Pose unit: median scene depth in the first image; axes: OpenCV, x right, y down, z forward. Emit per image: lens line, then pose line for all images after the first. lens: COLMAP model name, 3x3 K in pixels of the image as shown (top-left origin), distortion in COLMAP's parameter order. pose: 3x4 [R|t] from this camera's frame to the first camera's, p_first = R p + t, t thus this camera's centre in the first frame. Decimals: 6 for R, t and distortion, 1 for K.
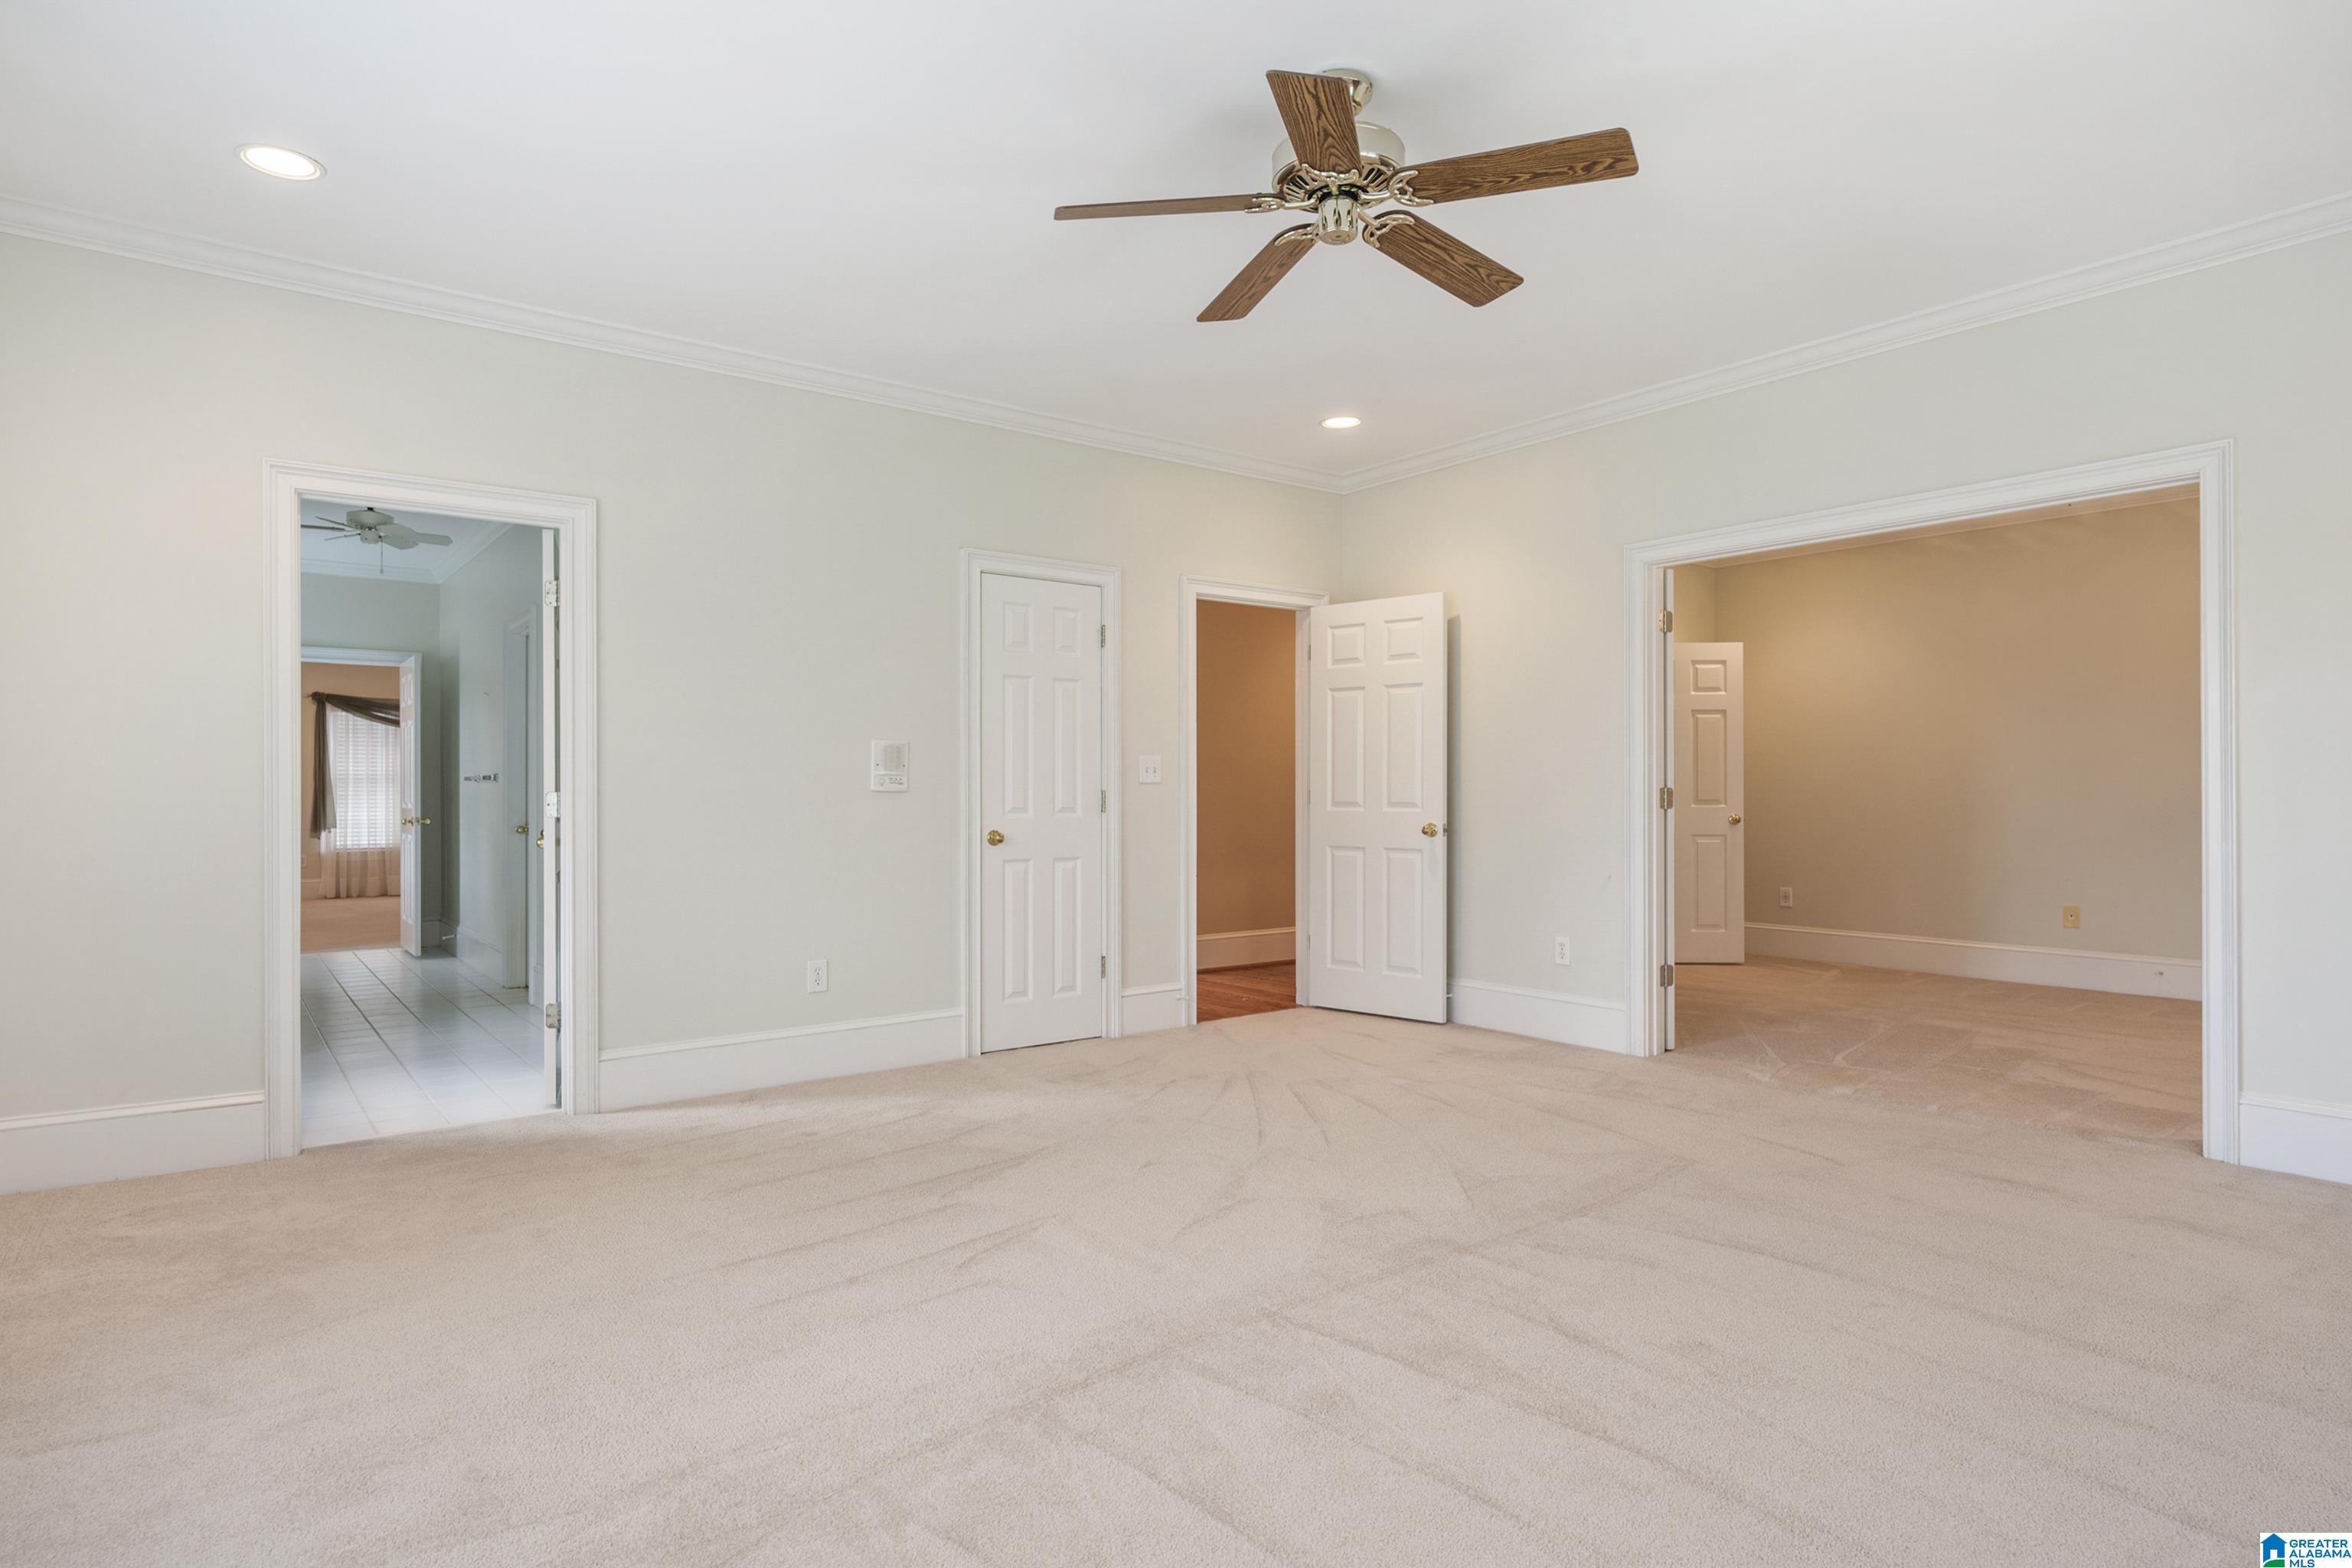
lens RADIAL K [[1267.6, 0, 1183.0], [0, 1267.6, 797.2], [0, 0, 1]] dist [-0.002652, -0.000372]
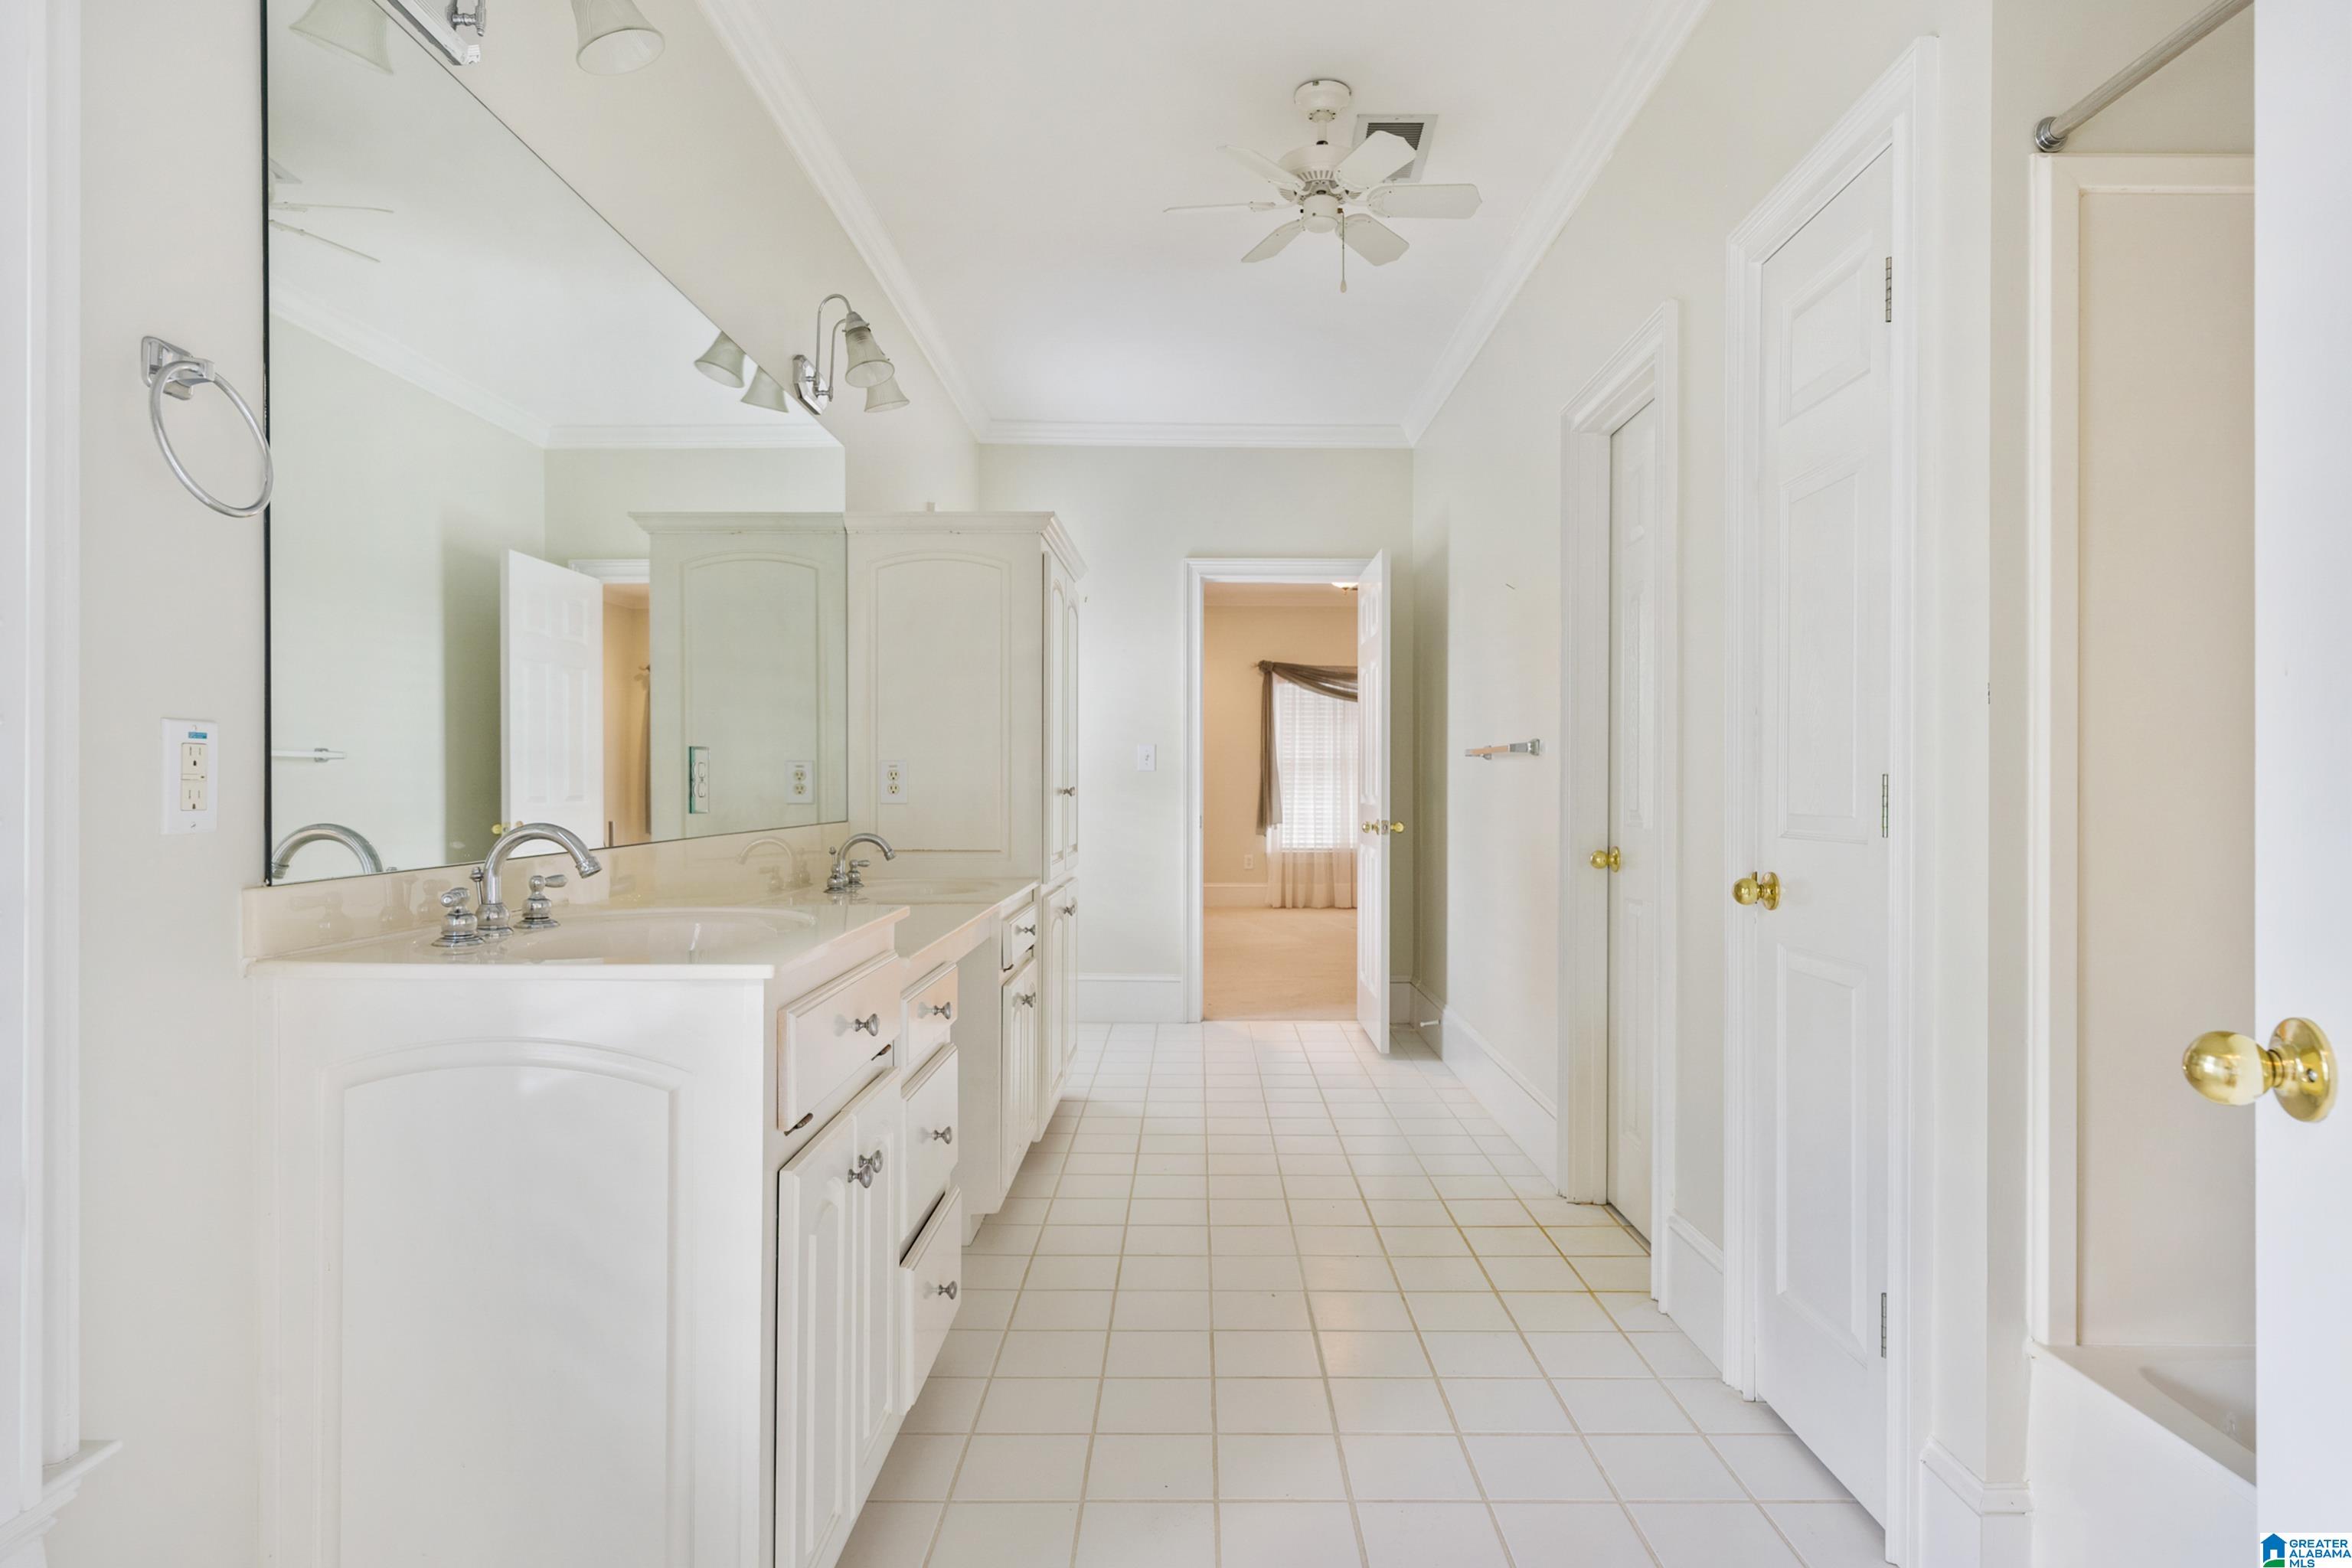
lens RADIAL K [[1267.6, 0, 1182.5], [0, 1267.6, 786.4], [0, 0, 1]] dist [-0.002652, -0.000372]
pose [[0.780472, 0.004126, -0.625177, -0.202255], [-0.004820, 0.999988, 0.000582, -0.000108], [0.625172, 0.002559, 0.780483, 0.313132]]
